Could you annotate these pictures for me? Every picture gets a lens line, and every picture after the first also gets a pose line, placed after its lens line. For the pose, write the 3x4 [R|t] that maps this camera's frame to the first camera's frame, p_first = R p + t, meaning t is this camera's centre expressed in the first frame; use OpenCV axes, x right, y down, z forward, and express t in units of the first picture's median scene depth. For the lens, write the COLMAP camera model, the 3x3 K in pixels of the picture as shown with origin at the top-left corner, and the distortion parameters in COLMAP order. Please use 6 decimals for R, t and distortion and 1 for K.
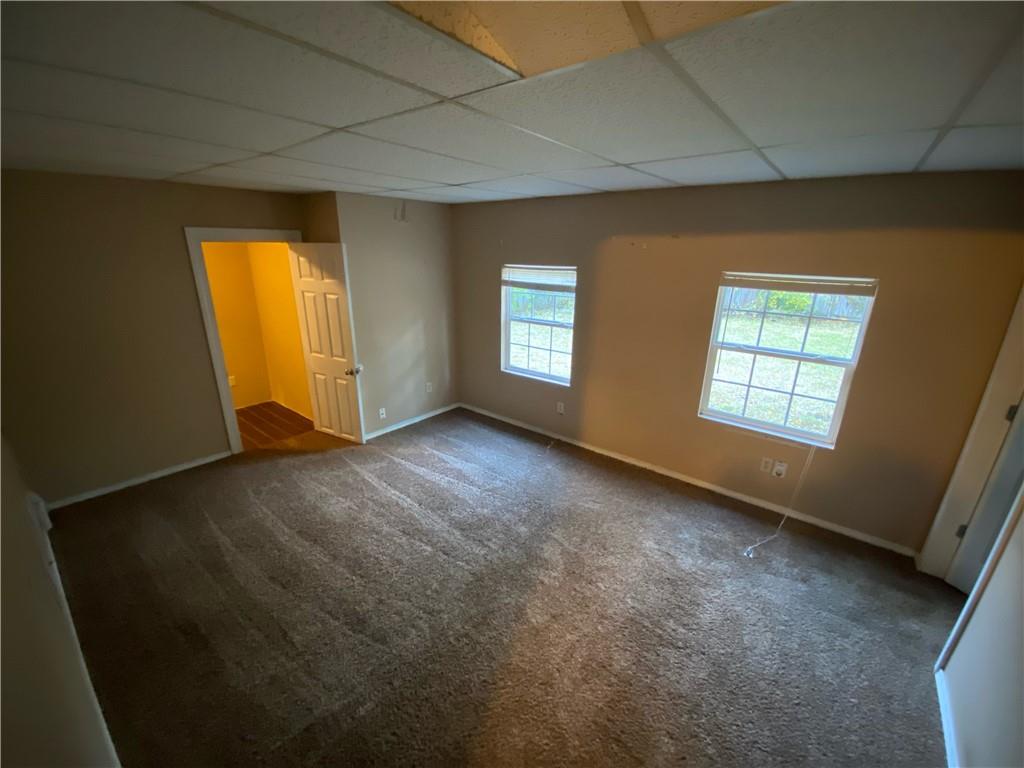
lens RADIAL K [[411.5, 0, 508.9], [0, 411.5, 382.5], [0, 0, 1]] dist [0.028060, -0.024333]
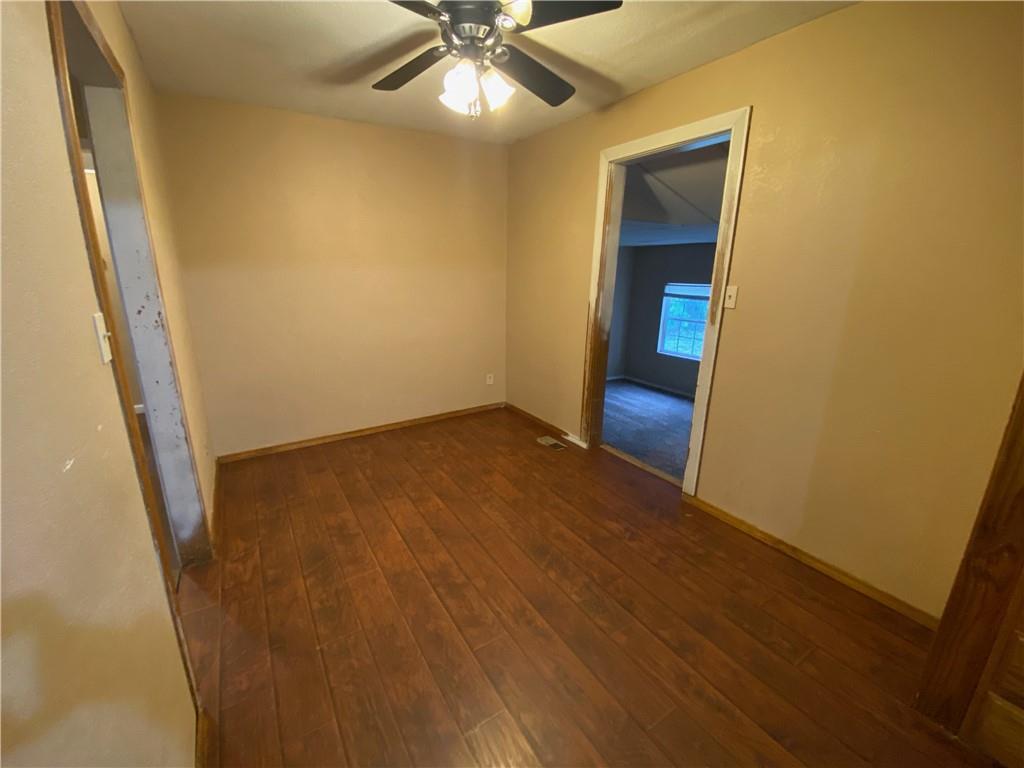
lens RADIAL K [[428.0, 0, 510.5], [0, 428.0, 380.0], [0, 0, 1]] dist [0.026930, 0.000192]
pose [[0.942458, 0.098238, -0.319566, -0.017010], [-0.114025, 0.992993, -0.031024, 0.230754], [0.314279, 0.065678, 0.947056, -0.826618]]
